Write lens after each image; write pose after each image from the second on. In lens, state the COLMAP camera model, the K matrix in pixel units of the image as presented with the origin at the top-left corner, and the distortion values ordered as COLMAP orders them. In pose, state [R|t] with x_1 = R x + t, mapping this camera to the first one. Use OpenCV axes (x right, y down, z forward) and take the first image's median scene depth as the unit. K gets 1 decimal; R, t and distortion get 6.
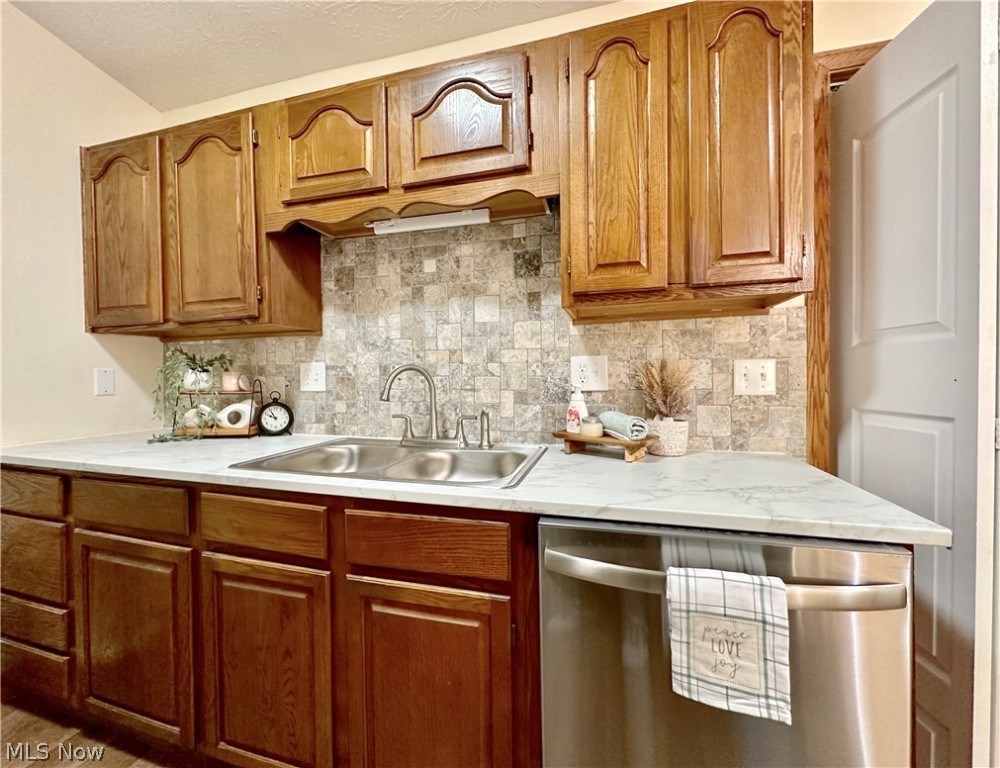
lens RADIAL K [[410.7, 0, 492.9], [0, 410.7, 381.8], [0, 0, 1]] dist [-0.002283, -0.000745]
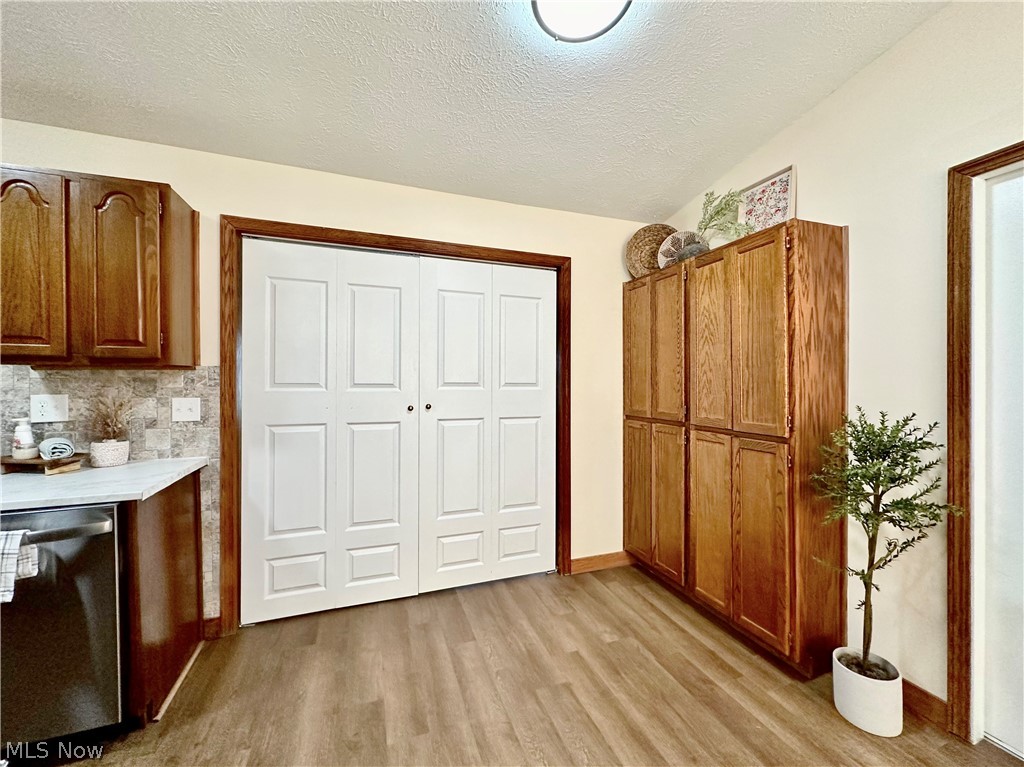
lens RADIAL K [[407.8, 0, 512.6], [0, 407.8, 381.5], [0, 0, 1]] dist [-0.006739, 0.001370]
pose [[0.802973, 0.007738, 0.595966, 0.593518], [-0.001129, 0.999934, -0.011463, -0.084624], [-0.596015, 0.008532, 0.802928, -0.808768]]
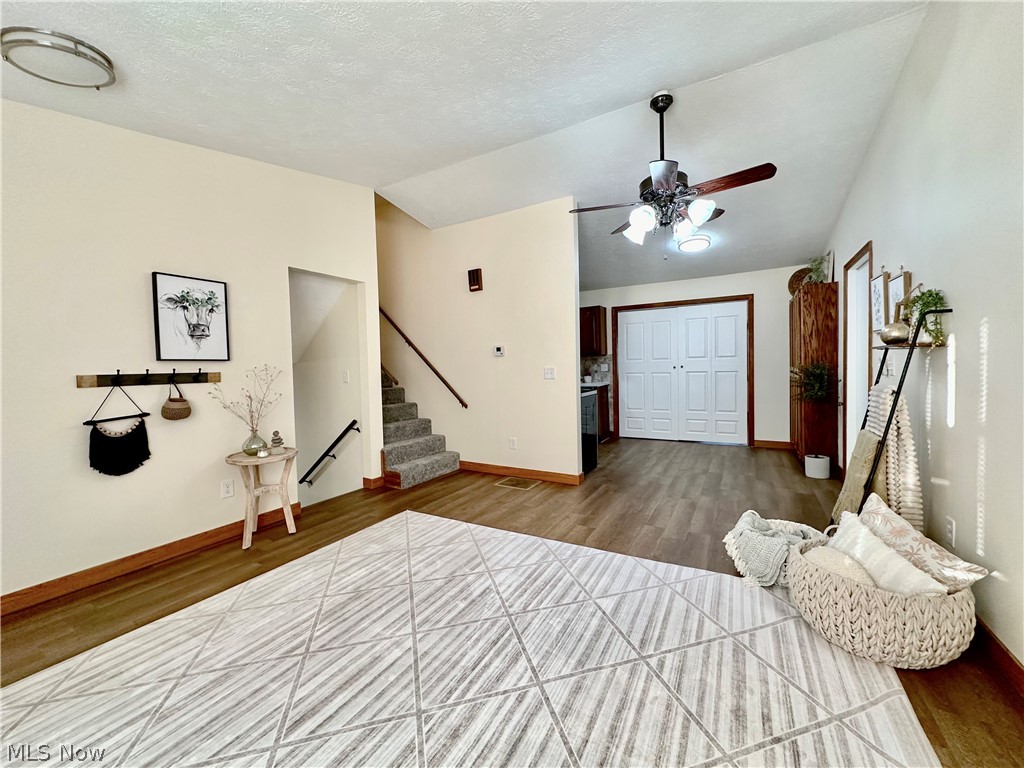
lens RADIAL K [[407.8, 0, 513.8], [0, 407.8, 381.6], [0, 0, 1]] dist [-0.006739, 0.001370]
pose [[0.974654, -0.010747, -0.223458, 0.561334], [0.017183, 0.999491, 0.026878, 0.006701], [0.223055, -0.030036, 0.974343, -3.587293]]
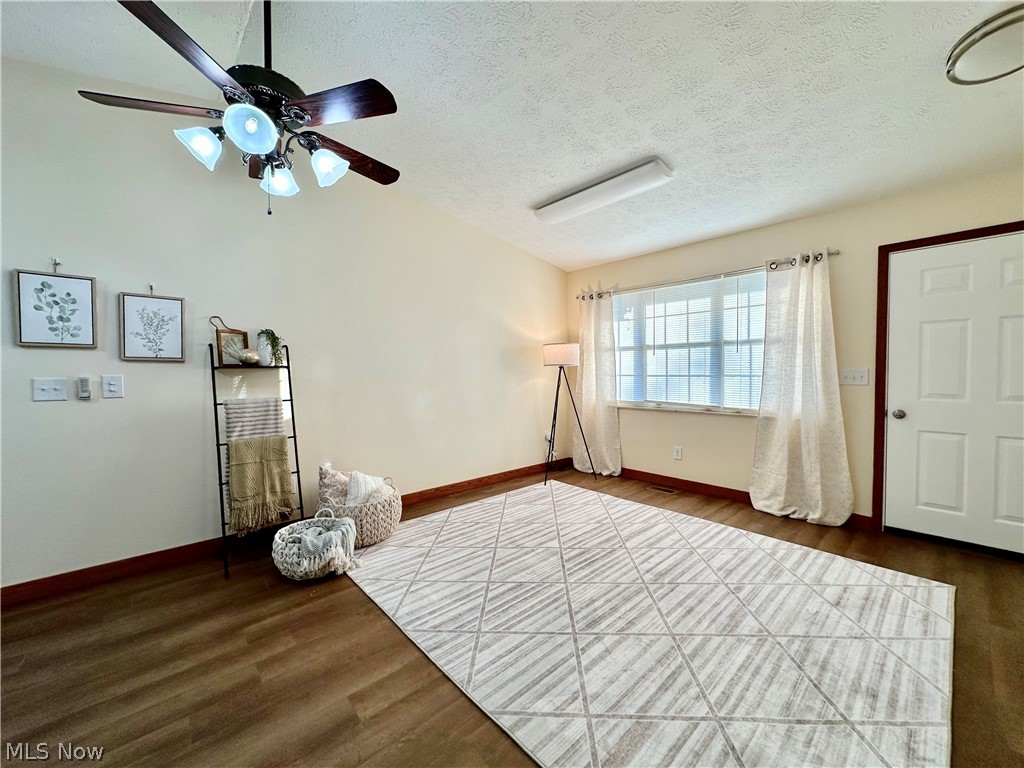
lens RADIAL K [[407.8, 0, 514.8], [0, 407.8, 381.5], [0, 0, 1]] dist [-0.006739, 0.001370]
pose [[-0.856503, -0.001434, 0.516139, -0.370858], [0.019924, 0.999159, 0.035838, -0.033618], [-0.515757, 0.040979, -0.855755, -0.988936]]
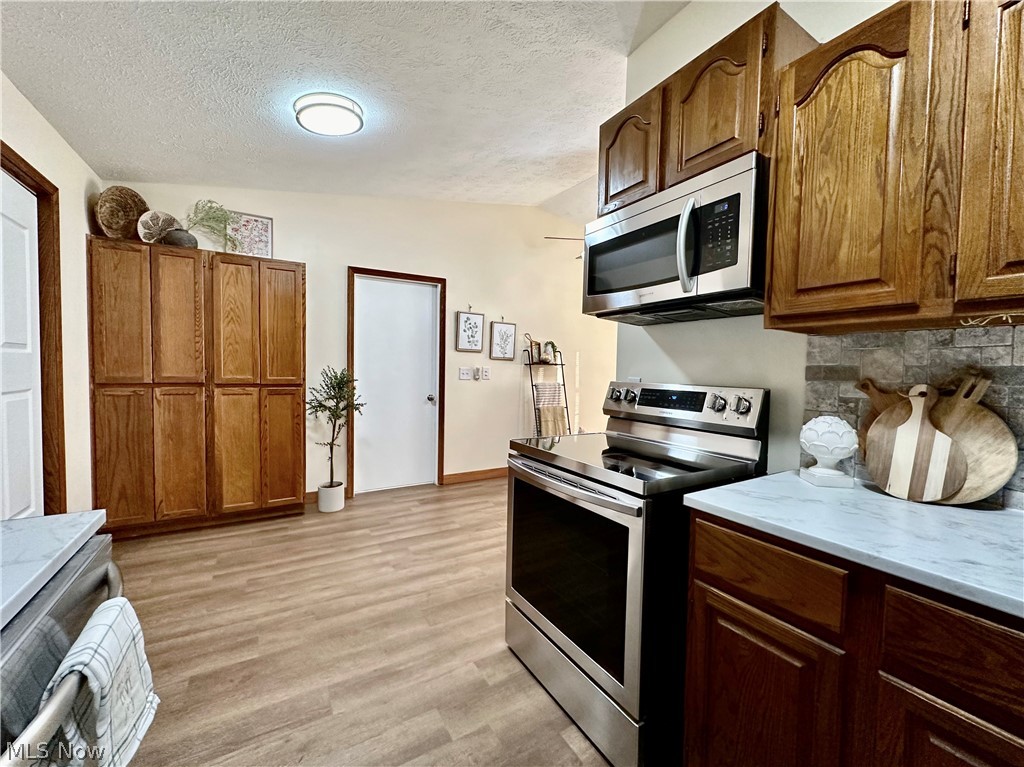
lens RADIAL K [[407.8, 0, 518.7], [0, 407.8, 381.8], [0, 0, 1]] dist [-0.006739, 0.001370]
pose [[-0.748773, -0.033361, 0.661987, -0.292537], [-0.008997, 0.999152, 0.040176, -0.044975], [-0.662766, 0.024126, -0.748438, 0.452315]]
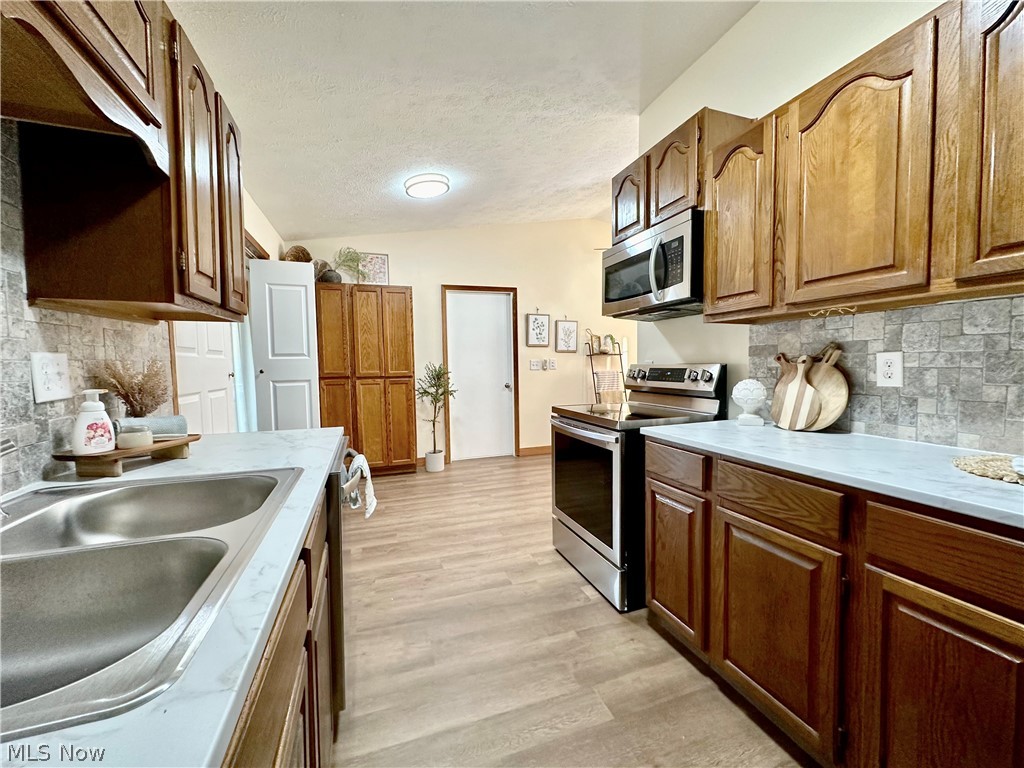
lens RADIAL K [[407.8, 0, 521.4], [0, 407.8, 380.6], [0, 0, 1]] dist [-0.006739, 0.001370]
pose [[-0.600212, -0.022117, 0.799535, -0.783929], [0.027770, 0.998439, 0.048467, -0.023303], [-0.799359, 0.051294, -0.598661, 0.709666]]
